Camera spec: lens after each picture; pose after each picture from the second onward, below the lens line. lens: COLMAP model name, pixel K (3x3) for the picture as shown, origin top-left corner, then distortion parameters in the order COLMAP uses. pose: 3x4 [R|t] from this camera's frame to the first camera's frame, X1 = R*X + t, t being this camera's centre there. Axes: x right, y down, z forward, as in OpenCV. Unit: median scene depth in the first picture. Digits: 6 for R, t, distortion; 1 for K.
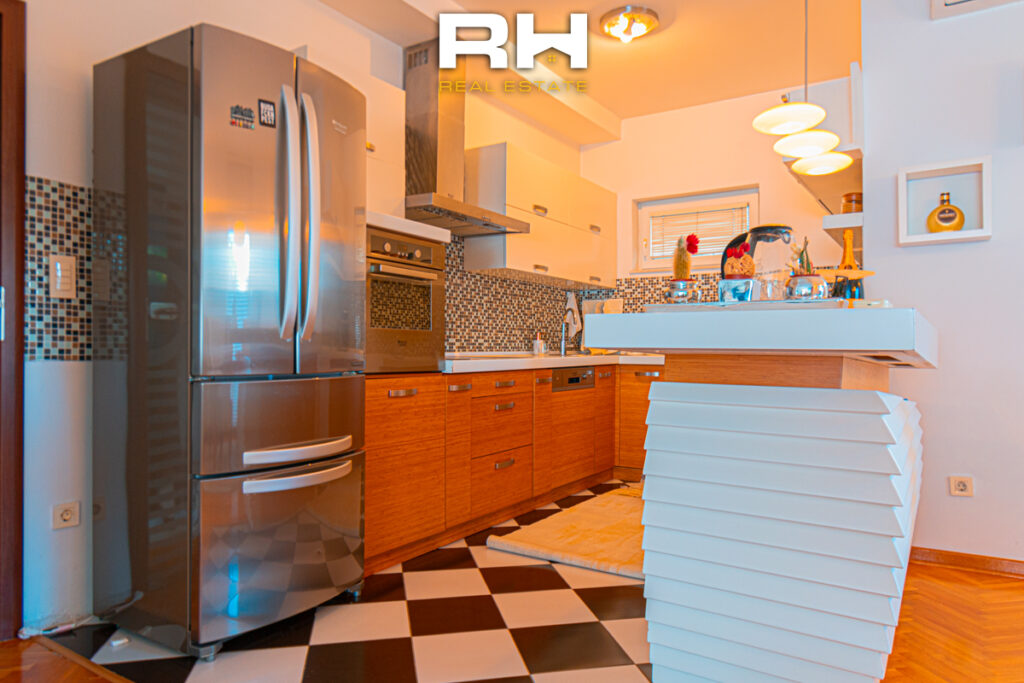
lens RADIAL K [[649.7, 0, 512.0], [0, 649.7, 341.5], [0, 0, 1]] dist [0.001067, 0.000621]
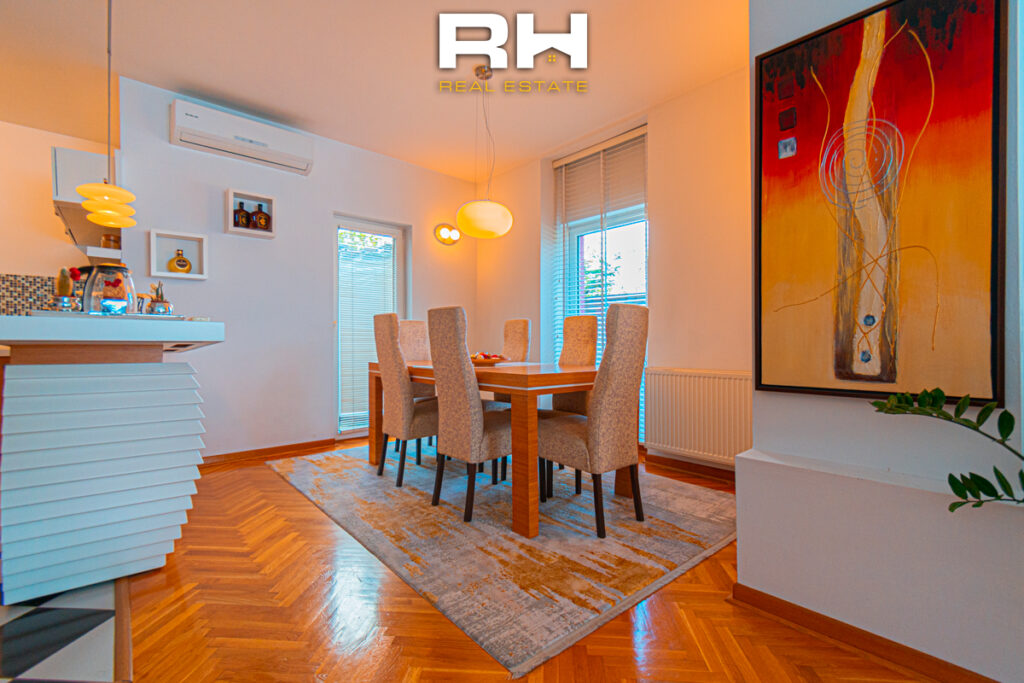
lens RADIAL K [[456.0, 0, 512.0], [0, 456.0, 341.5], [0, 0, 1]] dist [0.000178, 0.000036]
pose [[0.273152, -0.002545, 0.961967, -0.256834], [-0.003719, 0.999986, 0.003702, 0.003004], [-0.961964, -0.004589, 0.273139, -0.167983]]
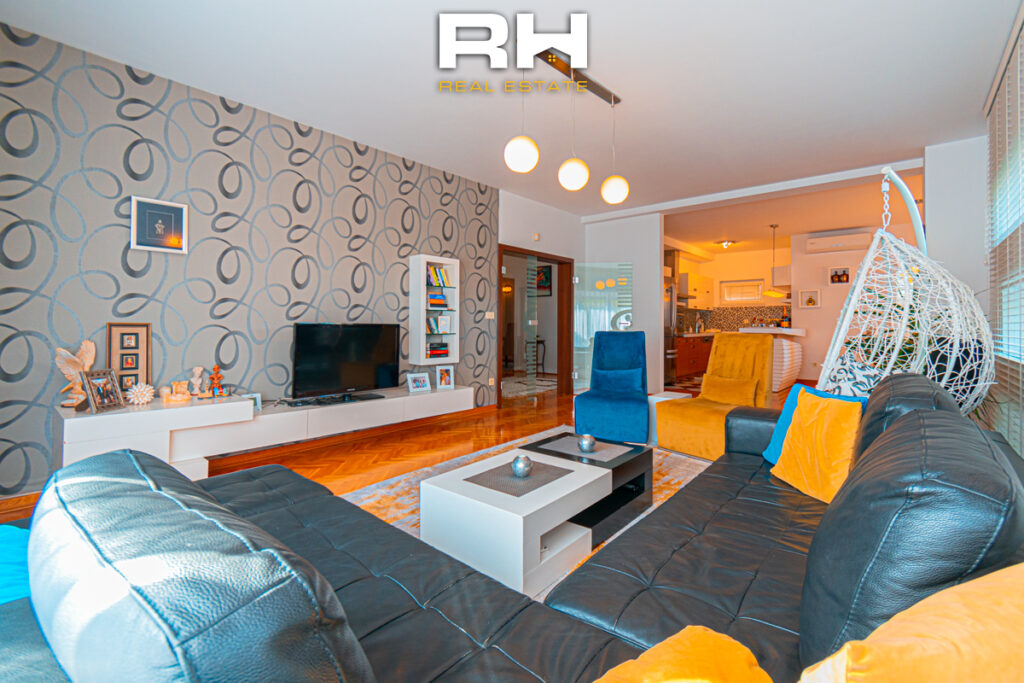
lens RADIAL K [[458.7, 0, 510.5], [0, 458.7, 319.6], [0, 0, 1]] dist [0.000469, 0.000031]
pose [[0.991214, -0.002544, -0.132245, -0.927040], [0.002269, 0.999995, -0.002231, -0.070161], [0.132250, 0.001911, 0.991215, -2.329172]]
